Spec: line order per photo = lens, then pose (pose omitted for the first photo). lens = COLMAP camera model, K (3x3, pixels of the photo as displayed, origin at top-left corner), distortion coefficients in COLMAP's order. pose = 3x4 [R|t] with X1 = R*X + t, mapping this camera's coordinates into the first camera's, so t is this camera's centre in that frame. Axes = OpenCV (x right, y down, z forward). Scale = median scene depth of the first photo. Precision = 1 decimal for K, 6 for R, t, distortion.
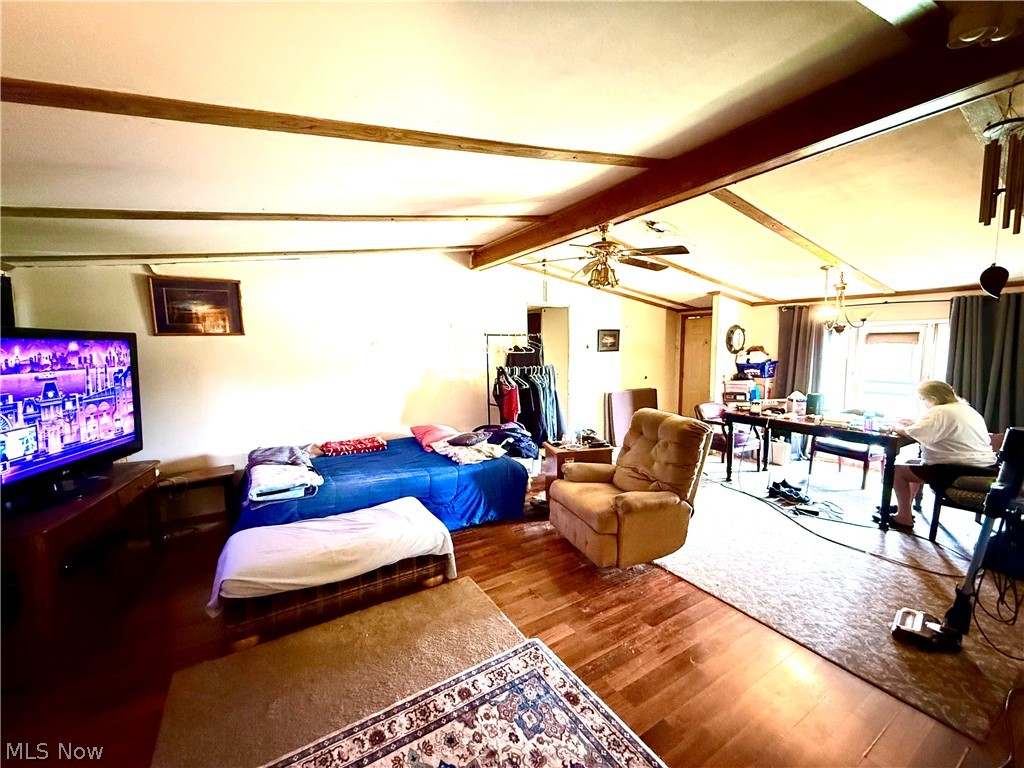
lens RADIAL K [[407.4, 0, 516.0], [0, 407.4, 380.4], [0, 0, 1]] dist [-0.009789, -0.000251]
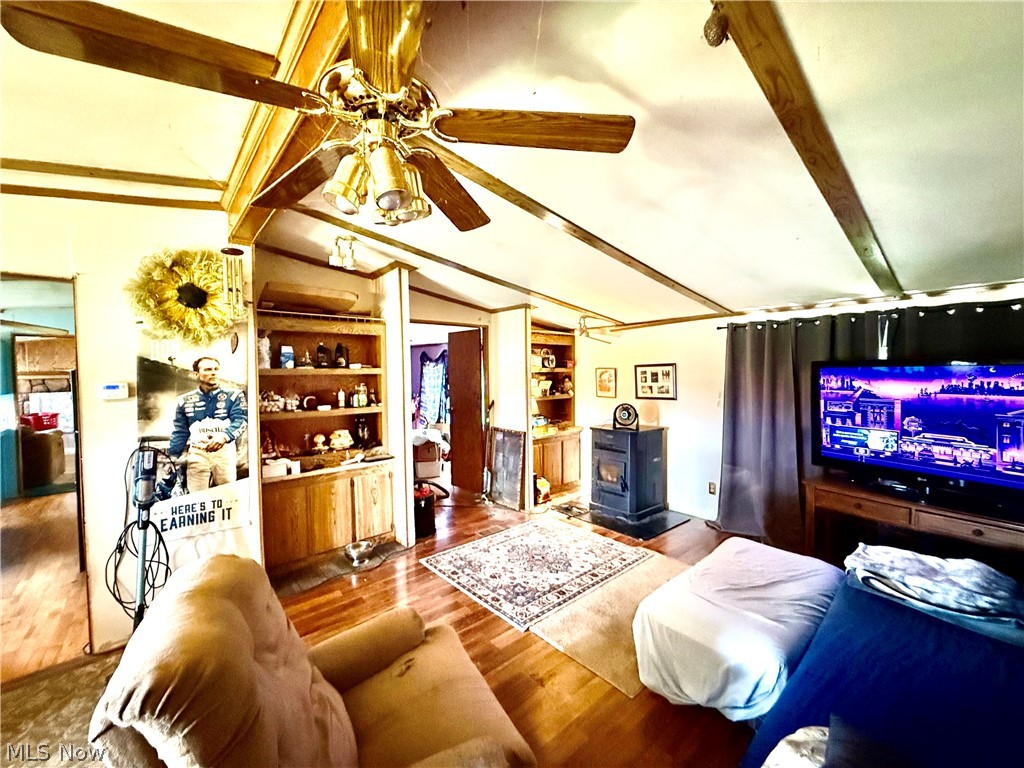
lens RADIAL K [[407.4, 0, 511.1], [0, 407.4, 382.9], [0, 0, 1]] dist [-0.009789, -0.000251]
pose [[-0.988735, 0.015258, -0.148895, 0.293988], [0.000772, 0.995297, 0.096868, -0.206202], [0.149673, 0.095662, -0.984097, 2.449749]]
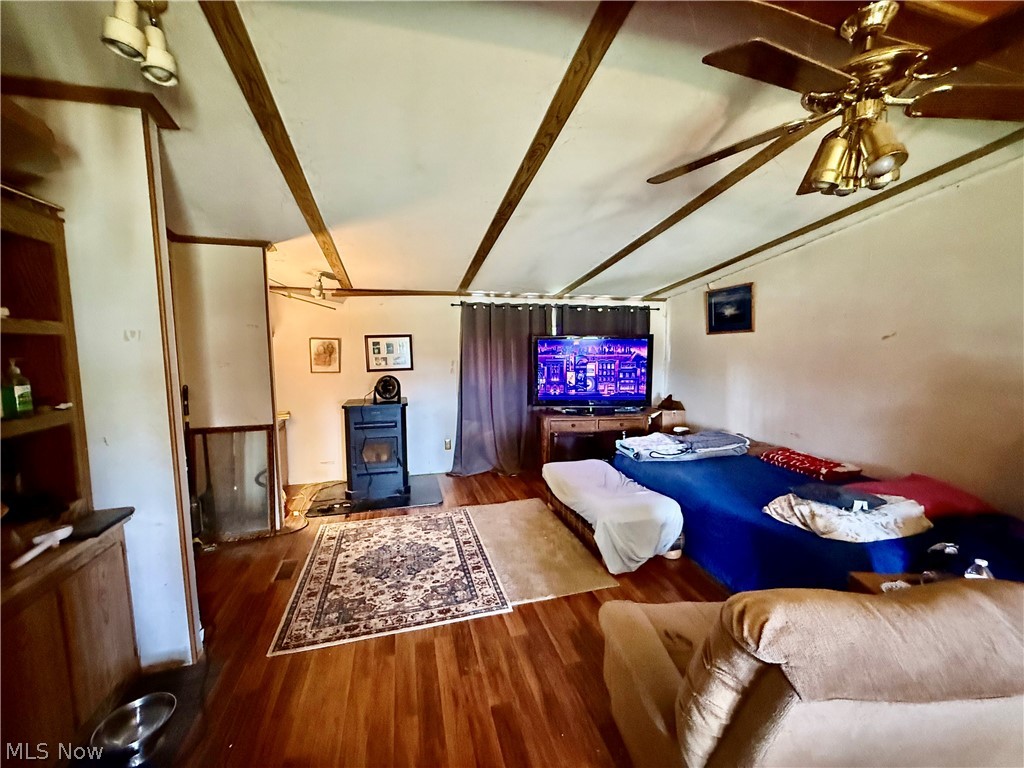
lens RADIAL K [[407.4, 0, 513.1], [0, 407.4, 386.1], [0, 0, 1]] dist [-0.009789, -0.000251]
pose [[-0.286725, 0.107495, -0.951963, 1.252415], [-0.067078, 0.988994, 0.131880, -0.143050], [0.955662, 0.101669, -0.276359, 1.489174]]
